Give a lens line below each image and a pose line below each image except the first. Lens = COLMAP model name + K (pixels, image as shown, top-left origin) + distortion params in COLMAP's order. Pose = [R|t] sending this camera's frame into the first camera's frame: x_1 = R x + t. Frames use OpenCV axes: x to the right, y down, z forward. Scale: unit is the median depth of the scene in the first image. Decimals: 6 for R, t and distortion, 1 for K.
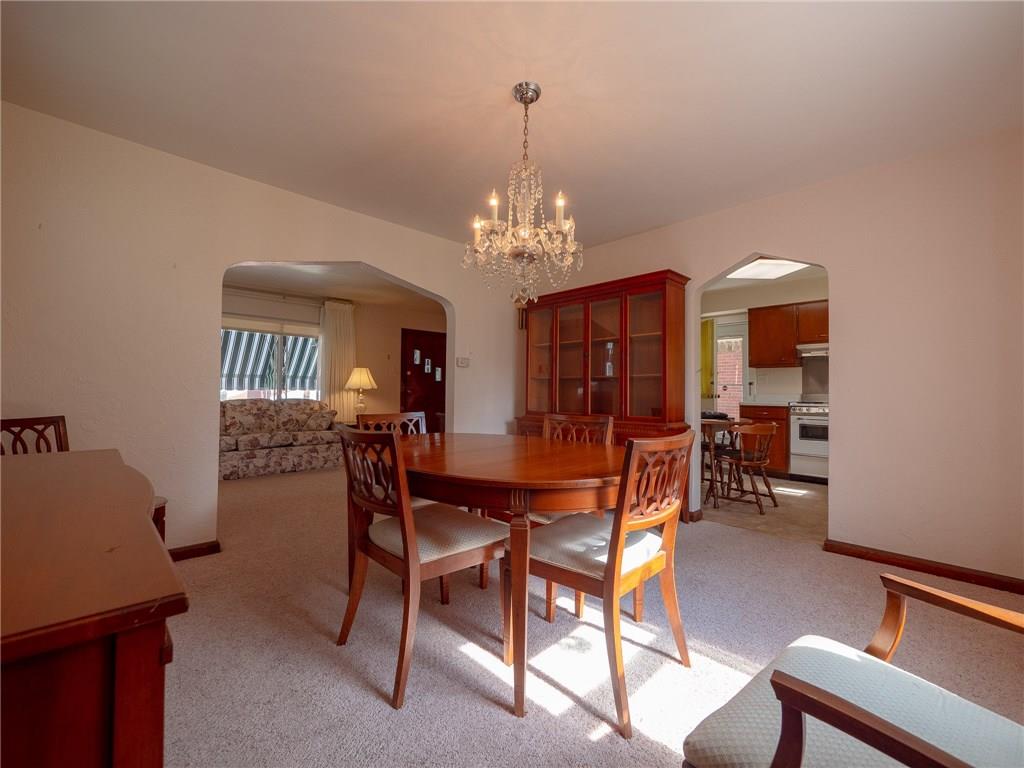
lens RADIAL K [[426.8, 0, 521.7], [0, 426.8, 385.5], [0, 0, 1]] dist [-0.011310, 0.000020]
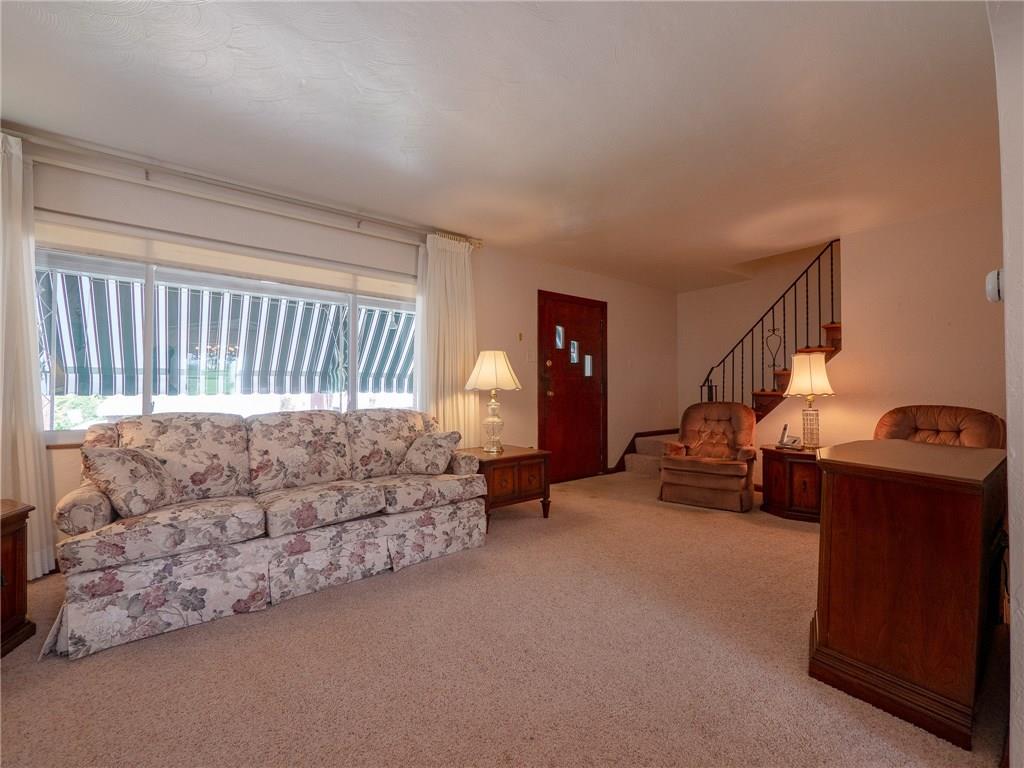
lens RADIAL K [[426.8, 0, 518.3], [0, 426.8, 384.0], [0, 0, 1]] dist [-0.011310, 0.000020]
pose [[0.992605, -0.011398, -0.120850, -0.313053], [0.010688, 0.999922, -0.006515, 0.005212], [0.120914, 0.005175, 0.992649, 0.516993]]
